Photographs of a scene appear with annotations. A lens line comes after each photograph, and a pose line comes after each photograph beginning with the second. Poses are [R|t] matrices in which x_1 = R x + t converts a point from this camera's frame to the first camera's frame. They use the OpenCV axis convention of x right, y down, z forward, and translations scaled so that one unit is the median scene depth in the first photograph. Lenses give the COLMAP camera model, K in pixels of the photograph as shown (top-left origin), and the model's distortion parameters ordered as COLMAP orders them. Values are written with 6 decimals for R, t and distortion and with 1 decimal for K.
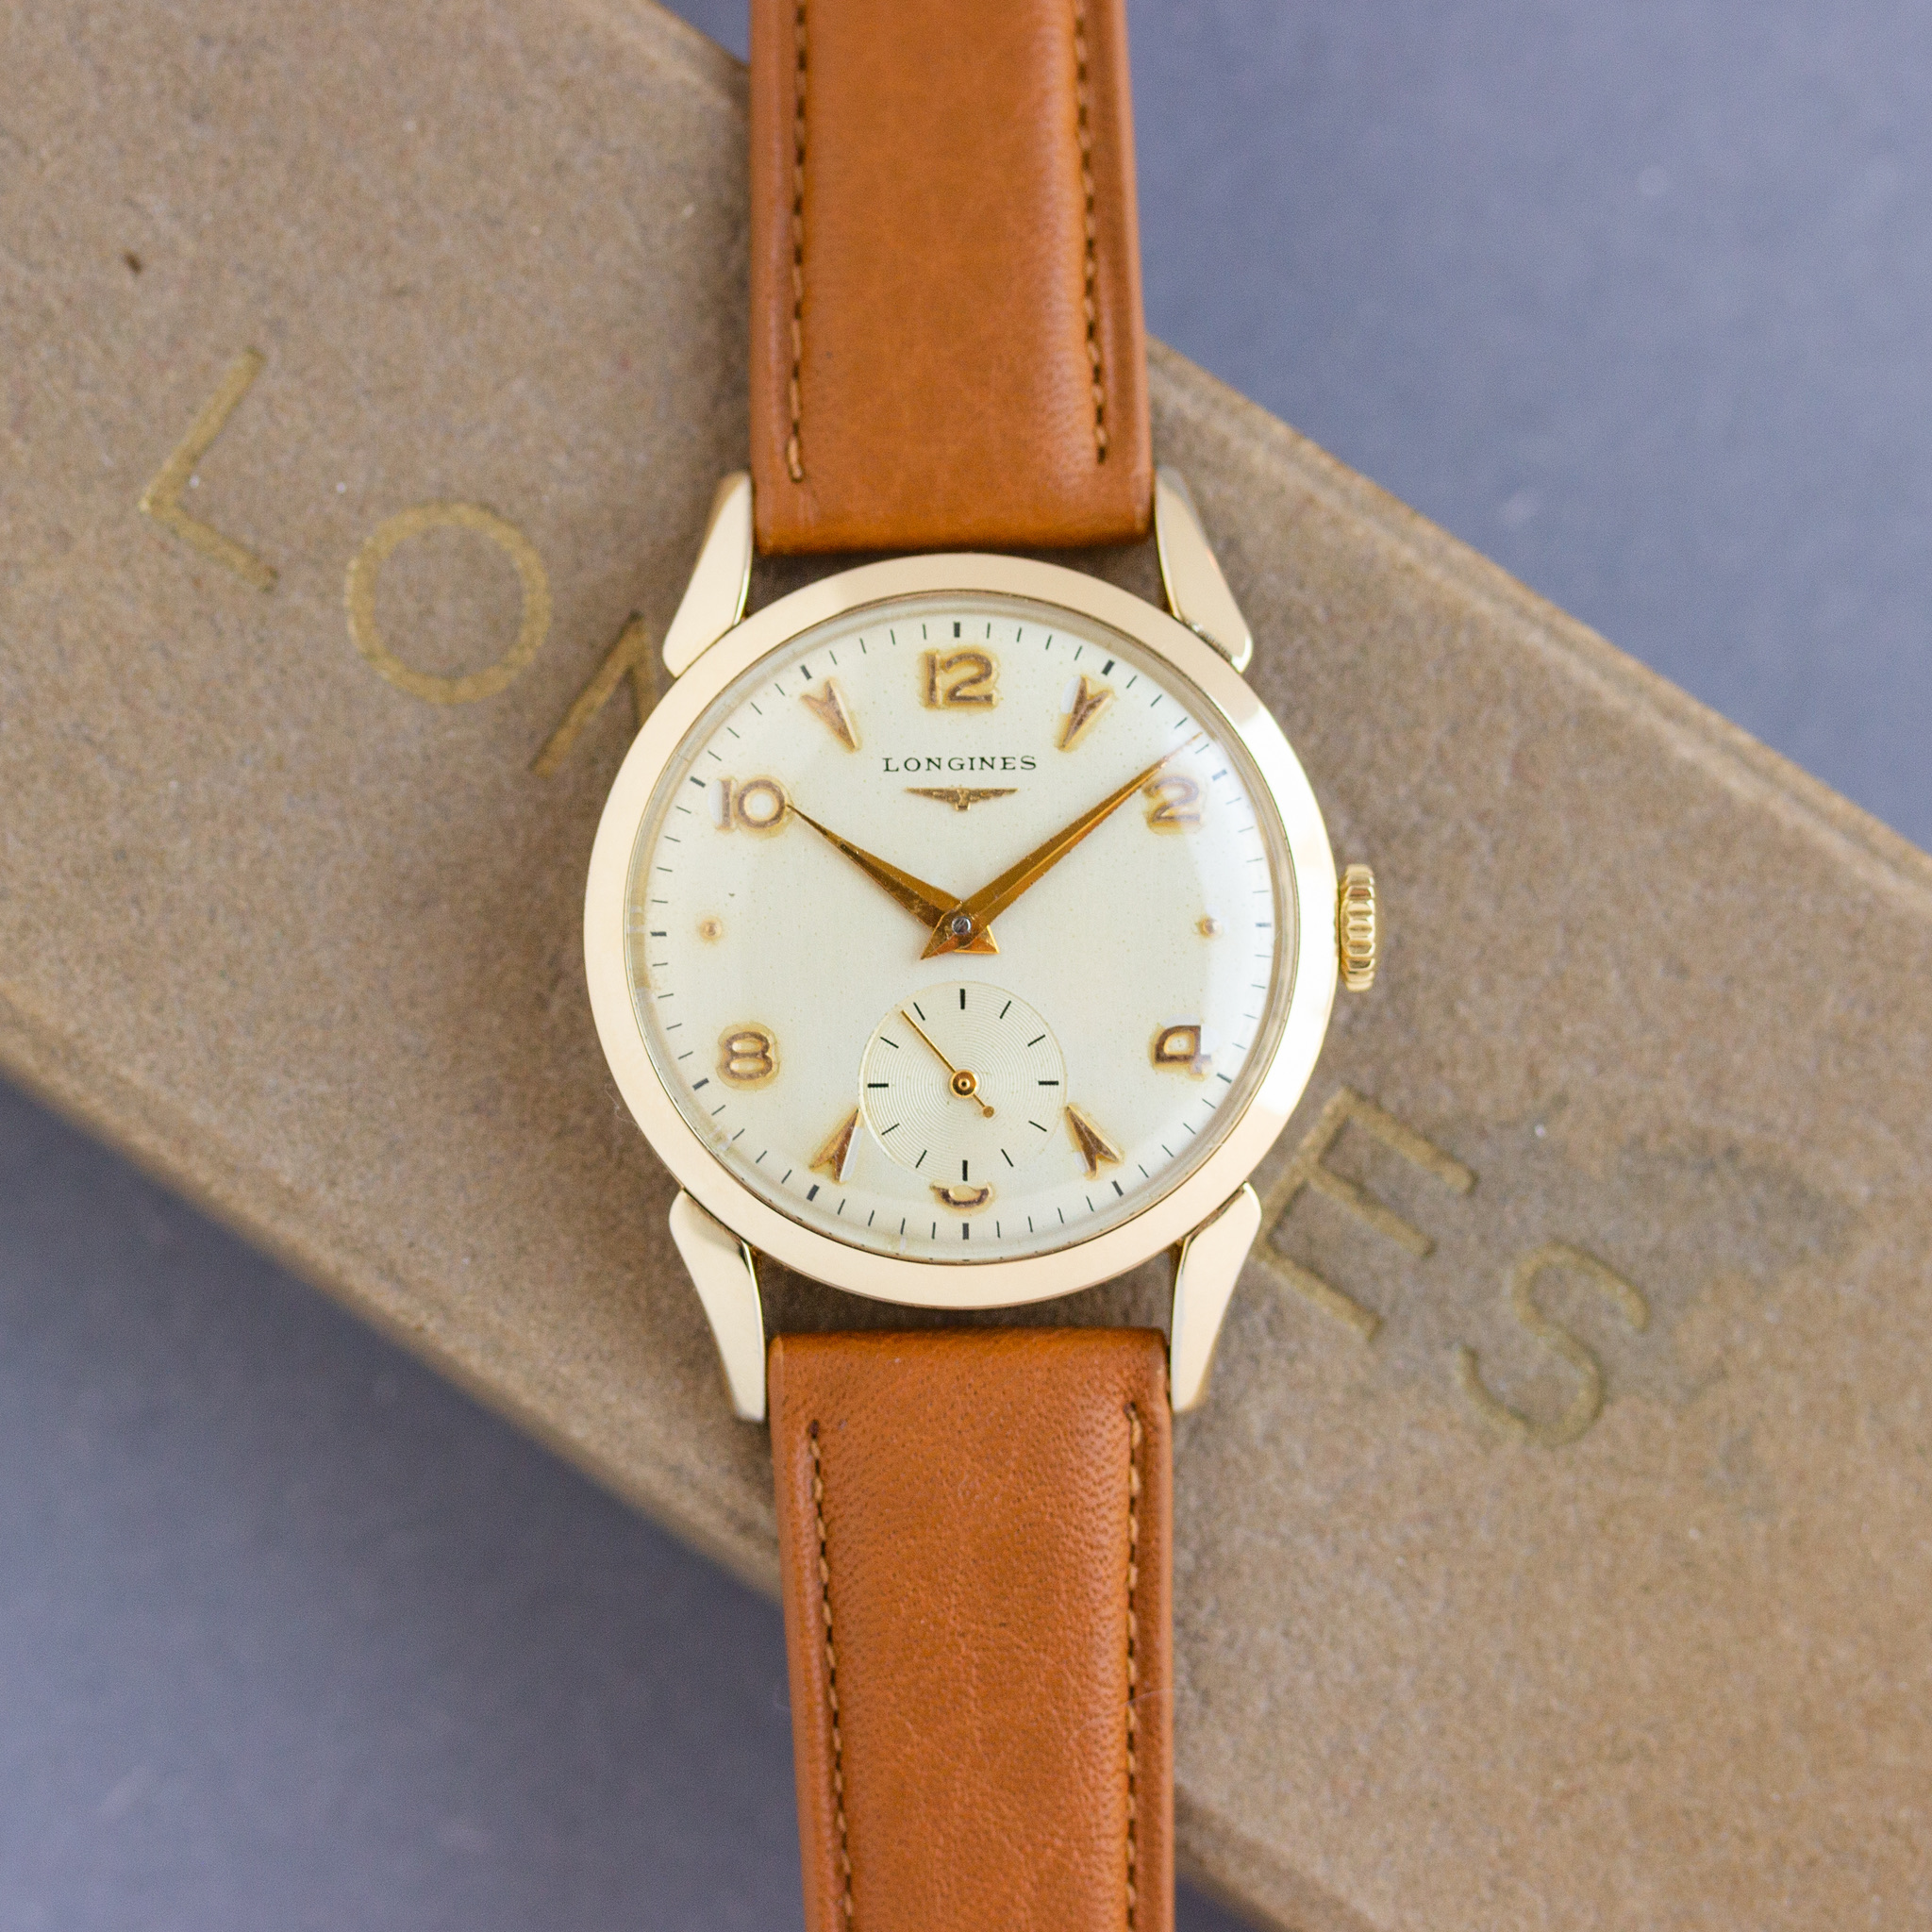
lens RADIAL K [[10727.2, 0, 966.0], [0, 10727.2, 966.0], [0, 0, 1]] dist [-0.497916, 9.720823]
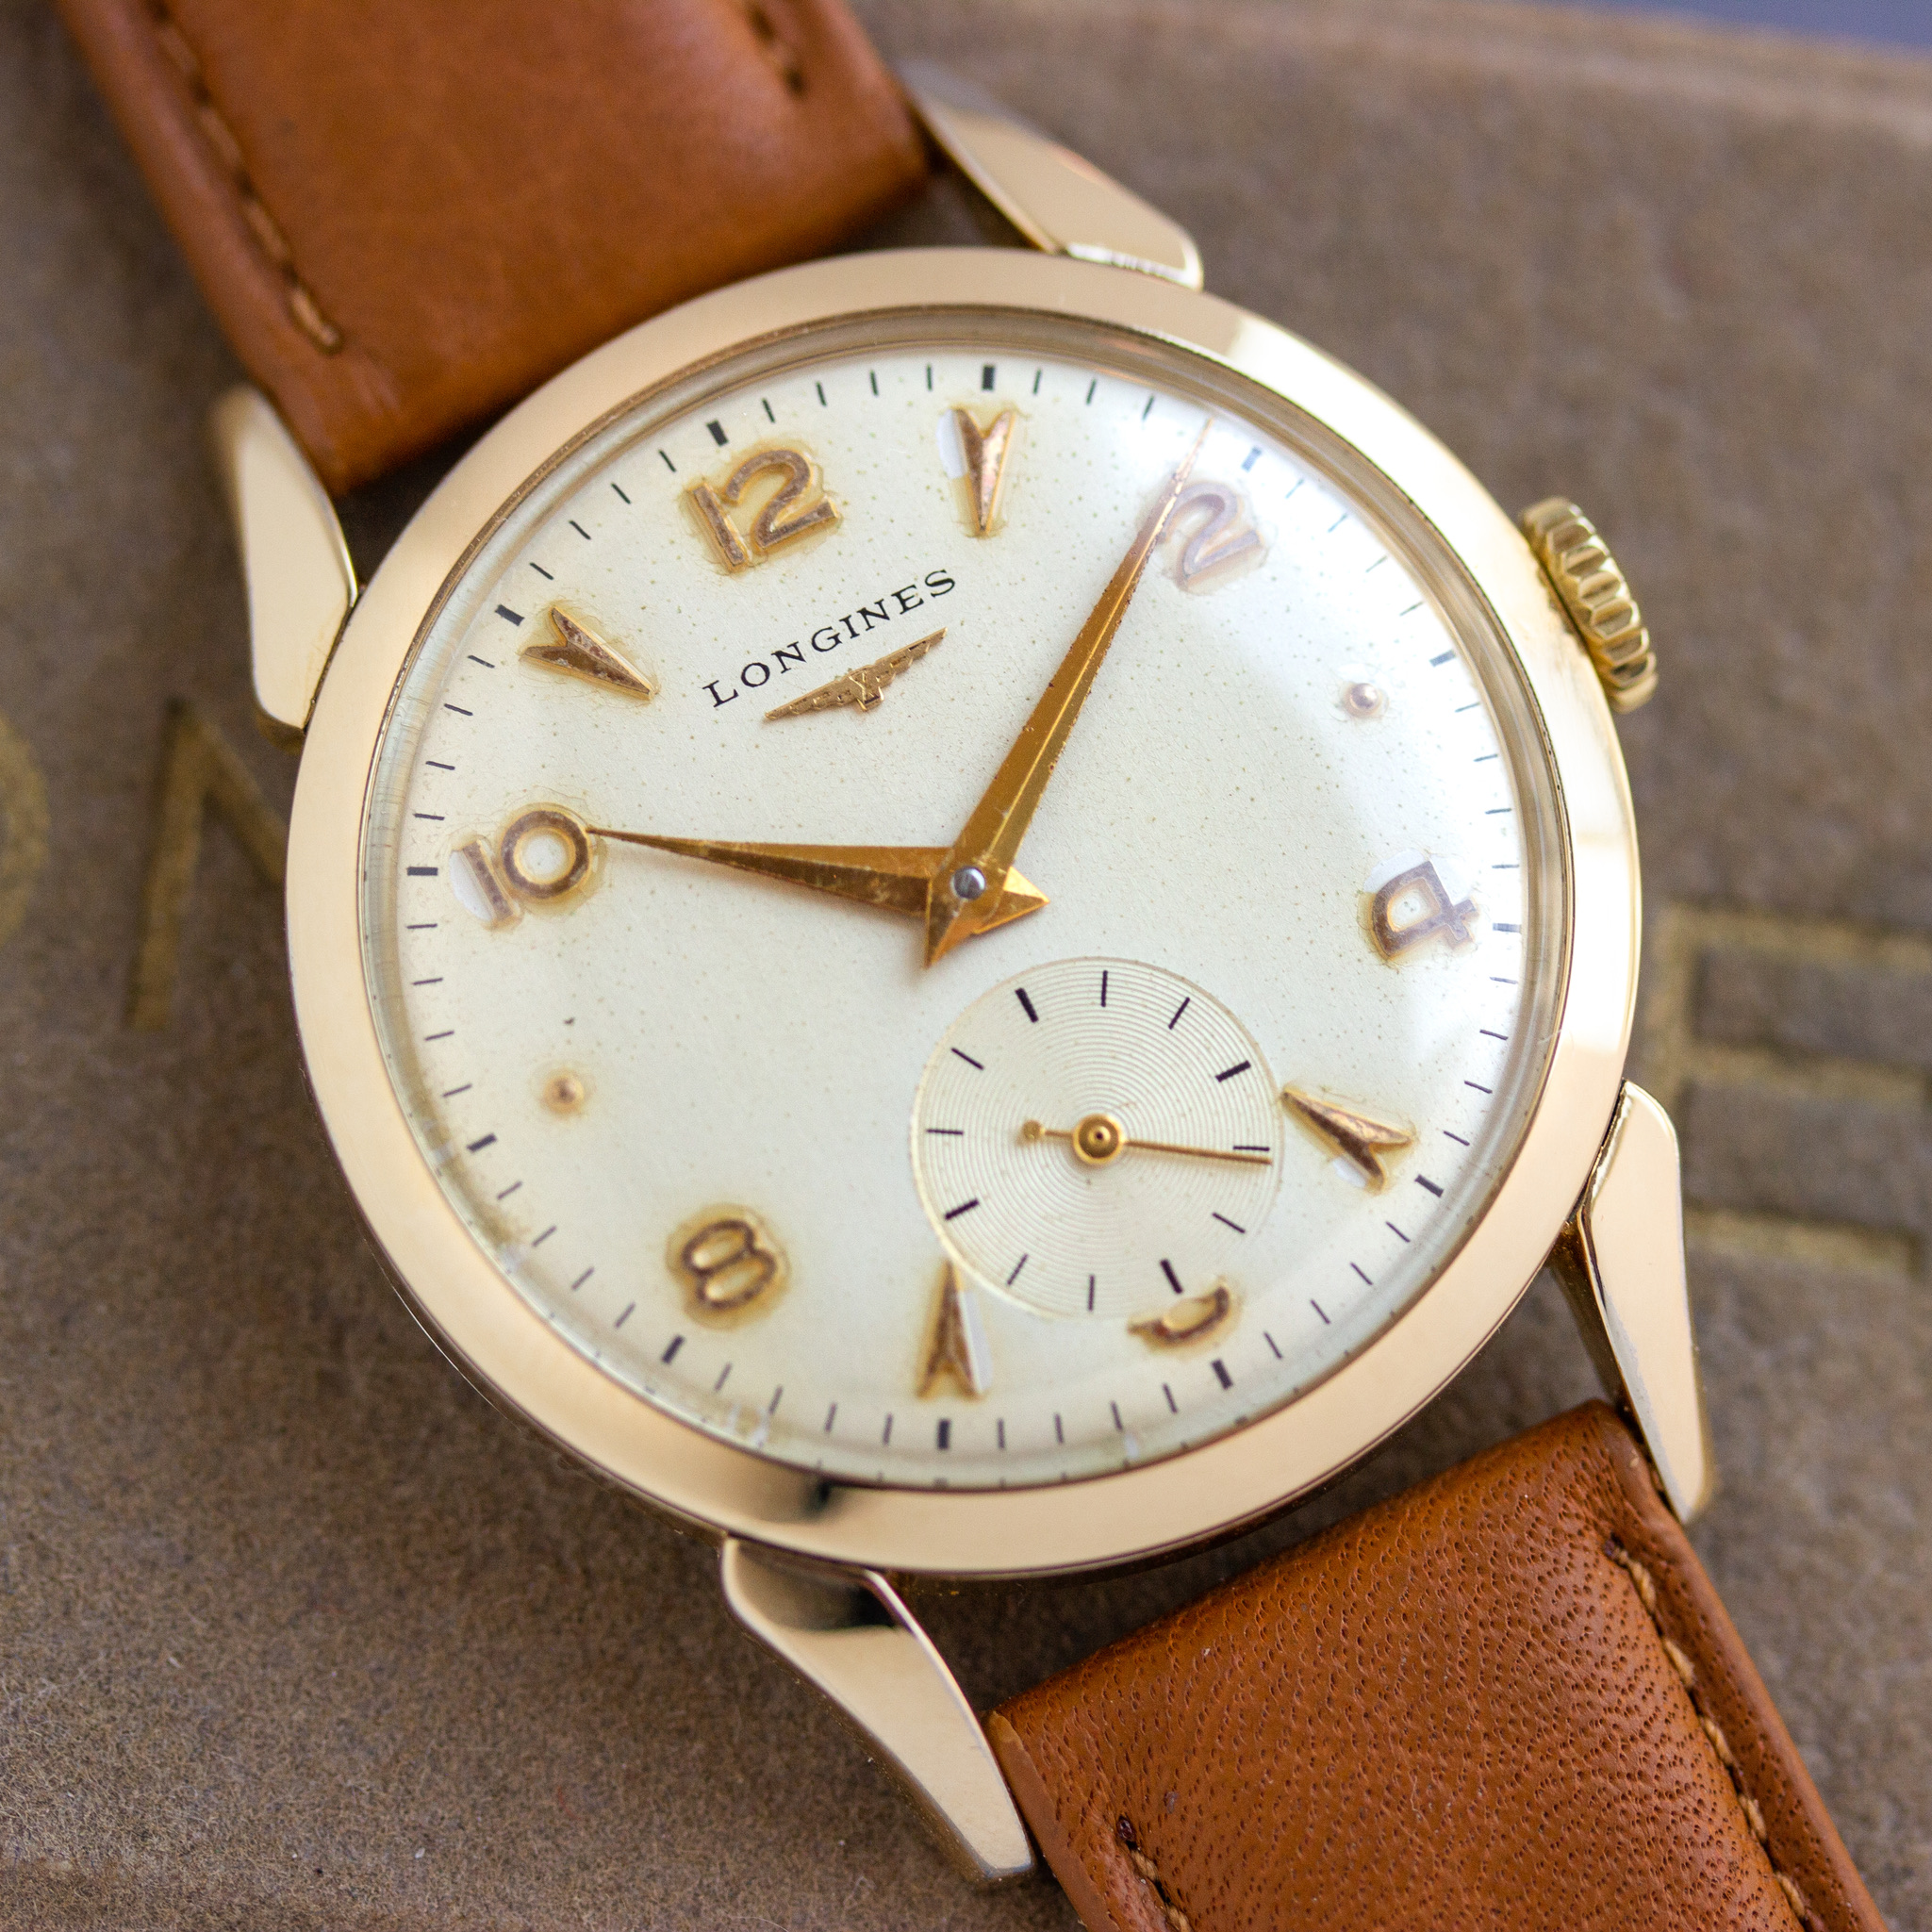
lens RADIAL K [[10727.2, 0, 966.0], [0, 10727.2, 966.0], [0, 0, 1]] dist [-0.497916, 9.720823]
pose [[0.890930, -0.434284, 0.132822, -0.075474], [0.447947, 0.888492, -0.099622, 0.054804], [-0.074747, 0.148254, 0.986121, 0.450978]]
